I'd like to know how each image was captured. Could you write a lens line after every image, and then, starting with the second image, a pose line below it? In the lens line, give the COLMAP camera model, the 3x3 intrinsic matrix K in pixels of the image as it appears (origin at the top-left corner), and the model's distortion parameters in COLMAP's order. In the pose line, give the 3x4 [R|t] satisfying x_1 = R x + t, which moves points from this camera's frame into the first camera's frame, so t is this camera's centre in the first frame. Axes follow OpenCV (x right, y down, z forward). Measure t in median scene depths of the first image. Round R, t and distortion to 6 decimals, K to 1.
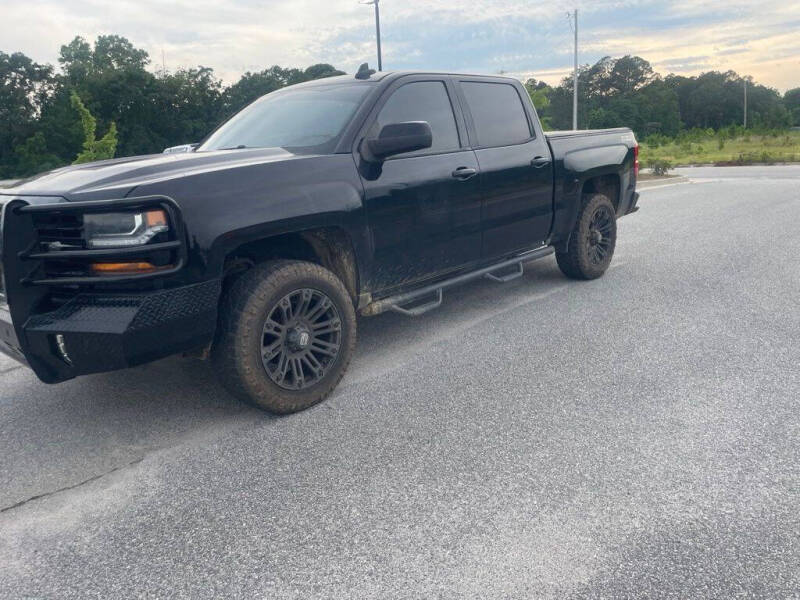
lens RADIAL K [[612.9, 0, 404.0], [0, 612.9, 278.6], [0, 0, 1]] dist [0.075605, -0.087516]
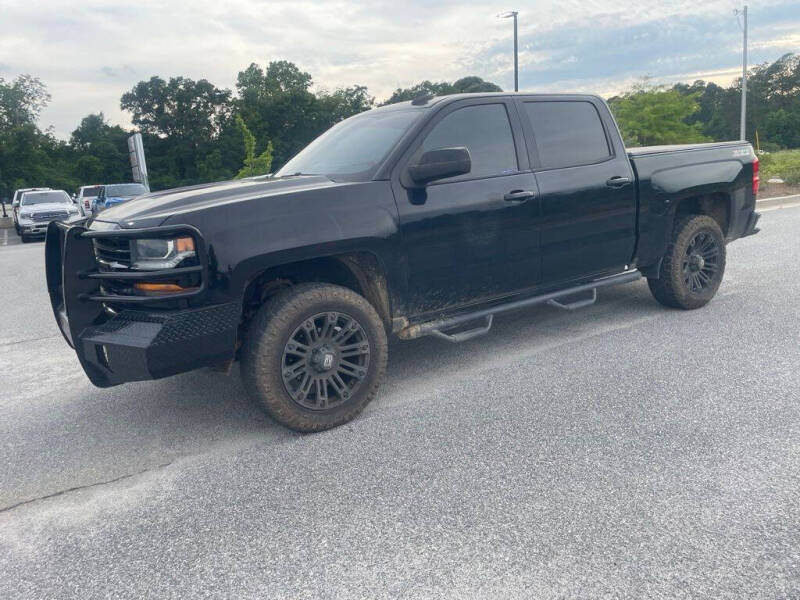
lens RADIAL K [[612.9, 0, 437.5], [0, 612.9, 265.8], [0, 0, 1]] dist [0.075605, -0.087516]
pose [[0.968390, 0.031386, -0.247457, 0.255327], [-0.037852, 0.999054, -0.021416, -0.043644], [0.246551, 0.030105, 0.968662, 0.042608]]
